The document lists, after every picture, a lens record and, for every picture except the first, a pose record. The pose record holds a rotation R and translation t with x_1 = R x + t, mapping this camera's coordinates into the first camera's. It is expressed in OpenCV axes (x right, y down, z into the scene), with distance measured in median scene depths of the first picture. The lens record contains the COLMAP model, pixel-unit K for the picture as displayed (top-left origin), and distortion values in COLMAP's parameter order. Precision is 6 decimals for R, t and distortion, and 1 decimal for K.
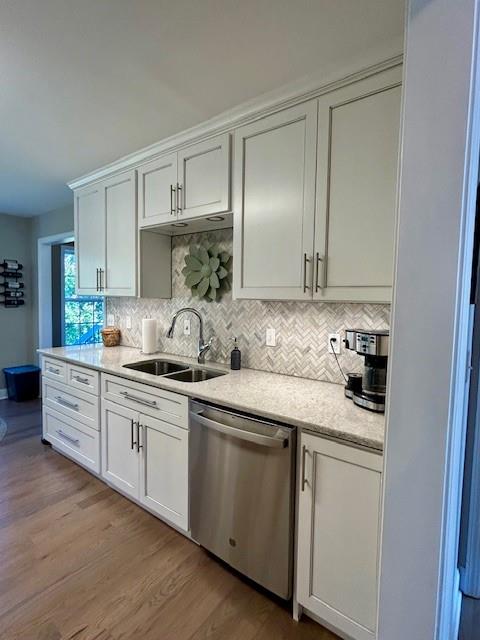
lens RADIAL K [[315.4, 0, 234.9], [0, 315.4, 319.6], [0, 0, 1]] dist [-0.009081, 0.000731]
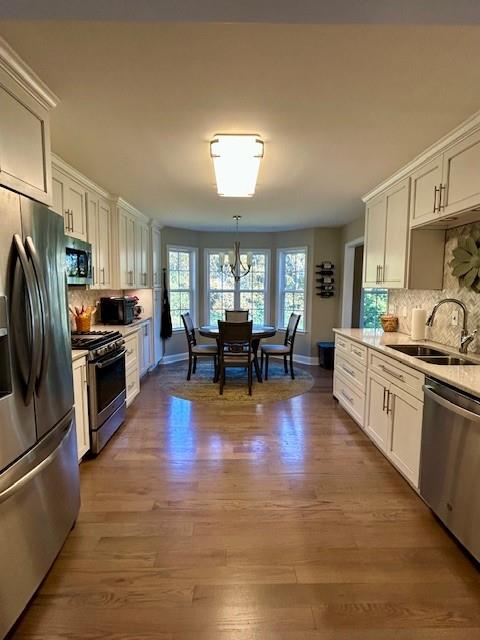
lens RADIAL K [[315.4, 0, 240.7], [0, 315.4, 318.5], [0, 0, 1]] dist [-0.009081, 0.000731]
pose [[0.608884, 0.060939, -0.790915, 0.246388], [-0.044363, 0.998100, 0.042749, 0.014658], [0.792018, 0.009058, 0.610431, -0.180246]]
